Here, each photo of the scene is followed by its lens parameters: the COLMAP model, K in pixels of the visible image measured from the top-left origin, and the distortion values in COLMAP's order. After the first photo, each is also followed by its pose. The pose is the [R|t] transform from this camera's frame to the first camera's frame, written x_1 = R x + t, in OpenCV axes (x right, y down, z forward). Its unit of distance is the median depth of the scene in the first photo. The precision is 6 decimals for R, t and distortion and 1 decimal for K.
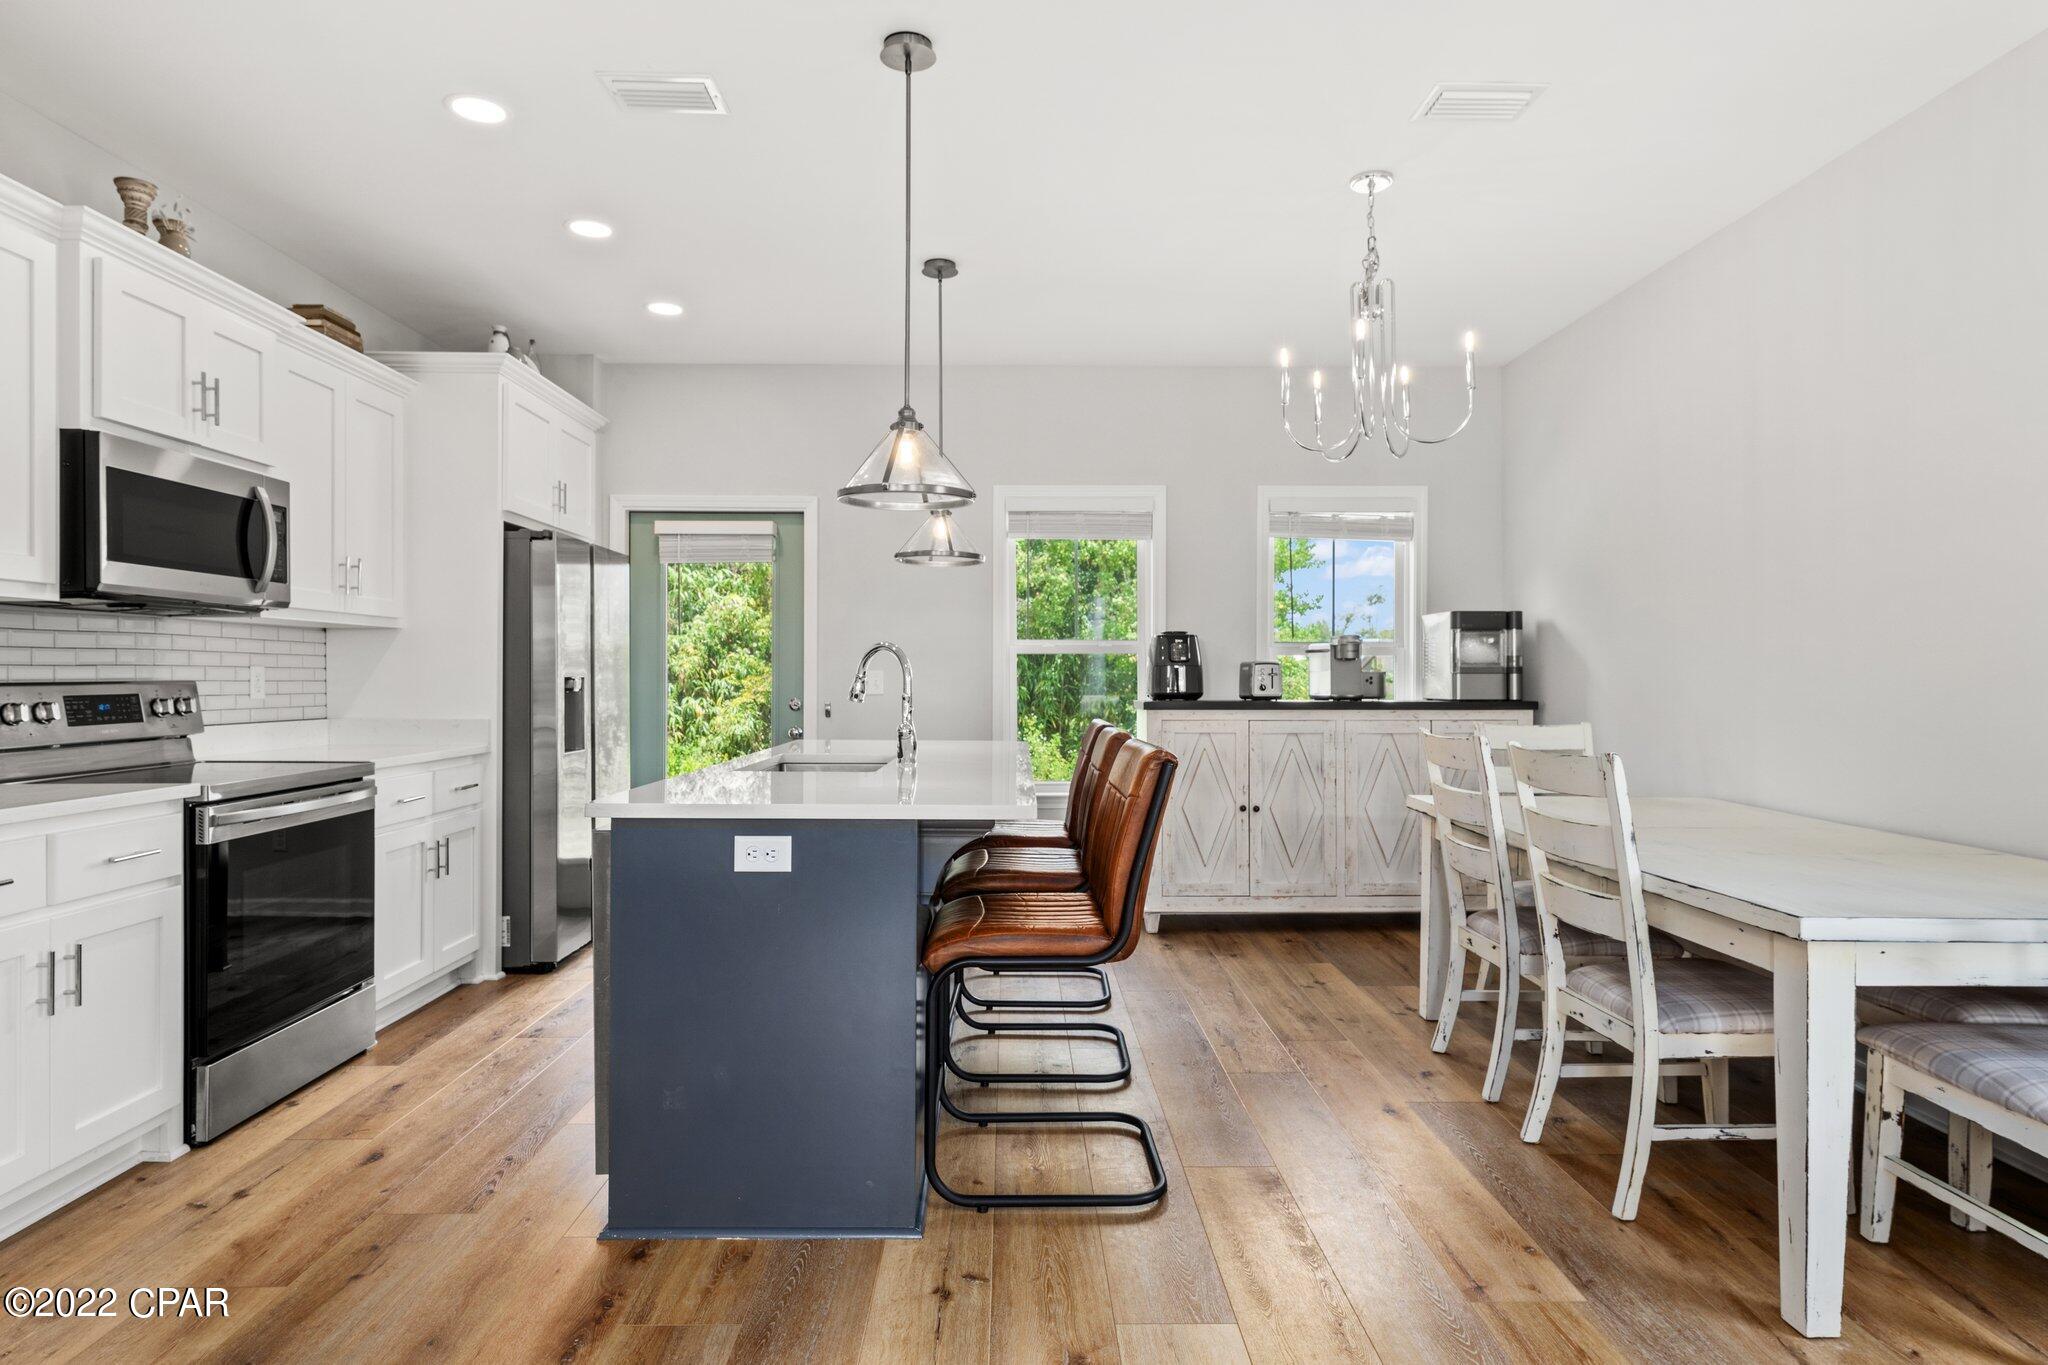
lens RADIAL K [[1132.1, 0, 1027.5], [0, 1132.1, 678.3], [0, 0, 1]] dist [0.007597, -0.002166]
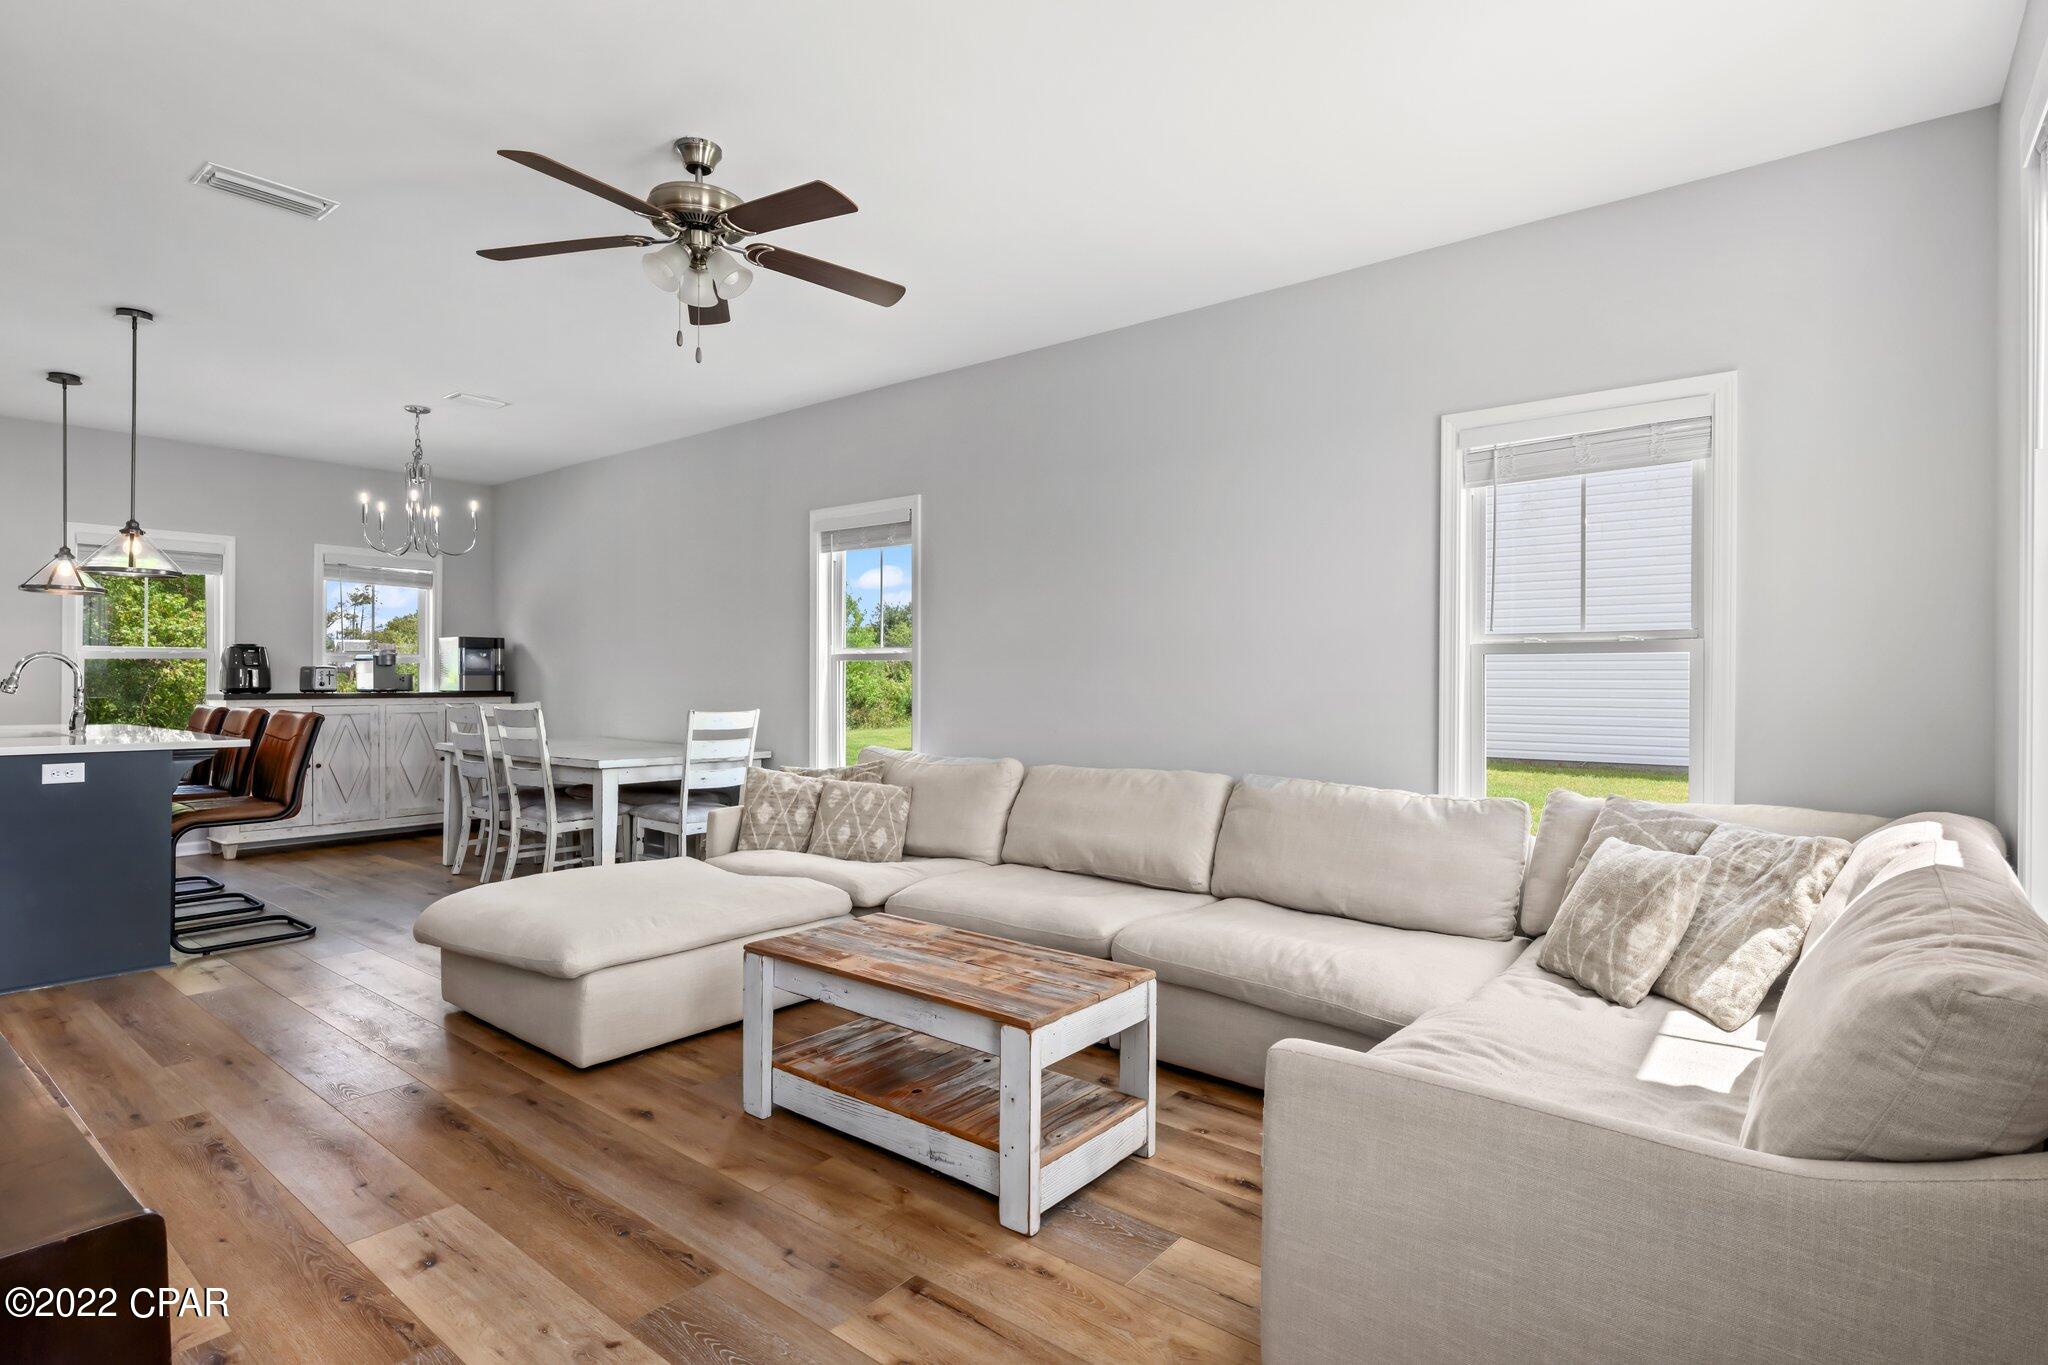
lens RADIAL K [[1024.1, 0, 1030.8], [0, 1024.1, 673.7], [0, 0, 1]] dist [0.004887, -0.002206]
pose [[0.638520, 0.003942, 0.769595, -0.324027], [0.000385, 0.999985, -0.005441, 0.003407], [-0.769605, 0.003770, 0.638509, -0.787948]]
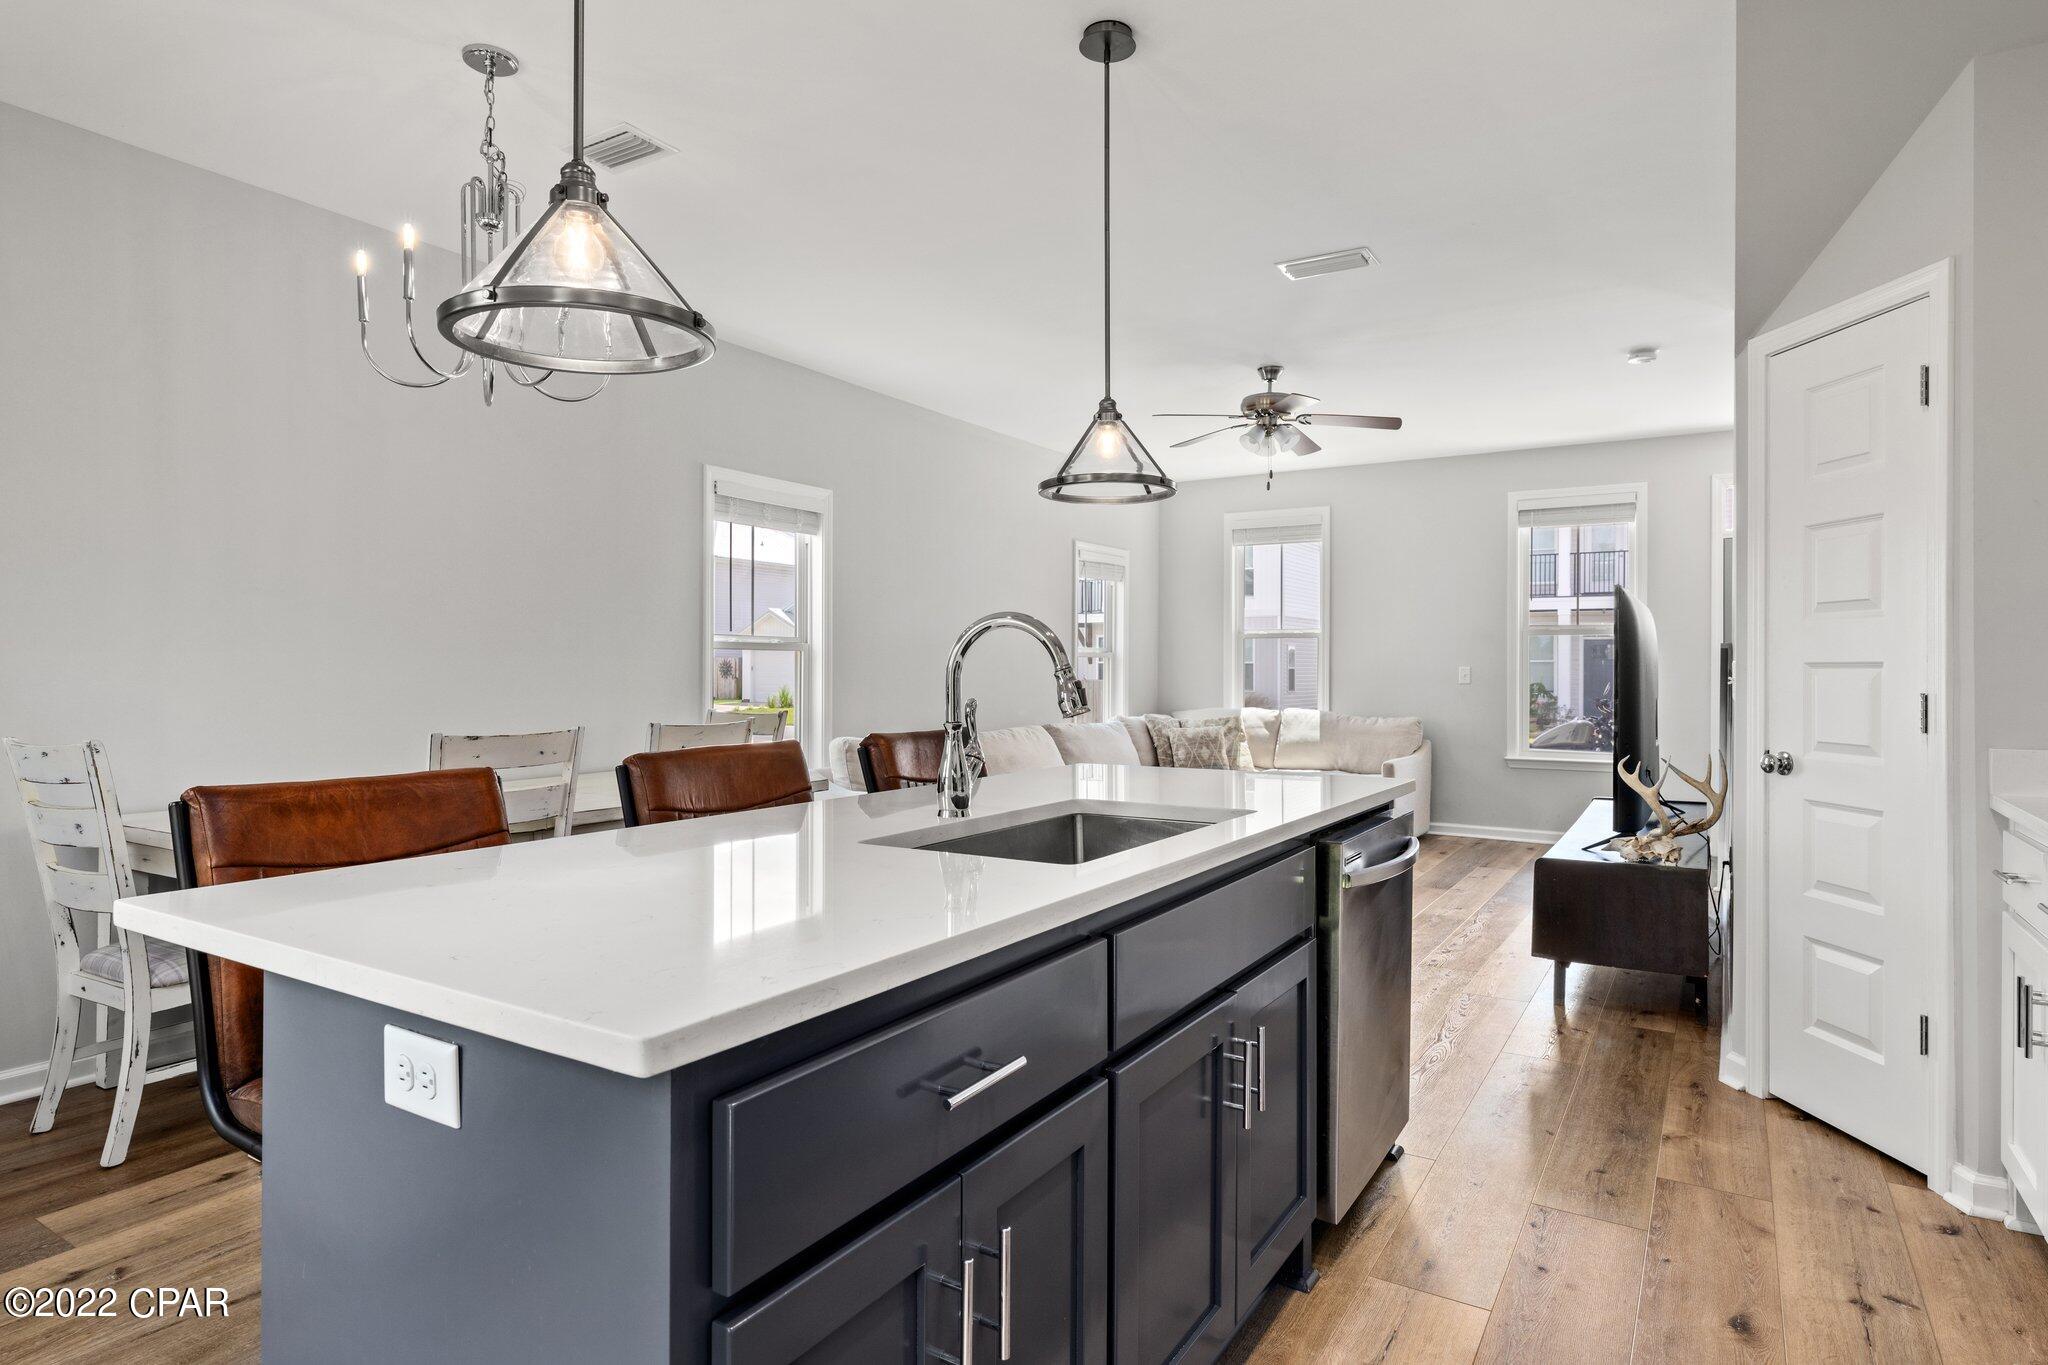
lens RADIAL K [[1132.1, 0, 1015.8], [0, 1132.1, 664.0], [0, 0, 1]] dist [0.007597, -0.002166]
pose [[-0.835541, -0.001342, 0.549427, -0.432988], [-0.001209, 0.999999, 0.000605, -0.005889], [-0.549427, -0.000159, -0.835542, 1.386675]]
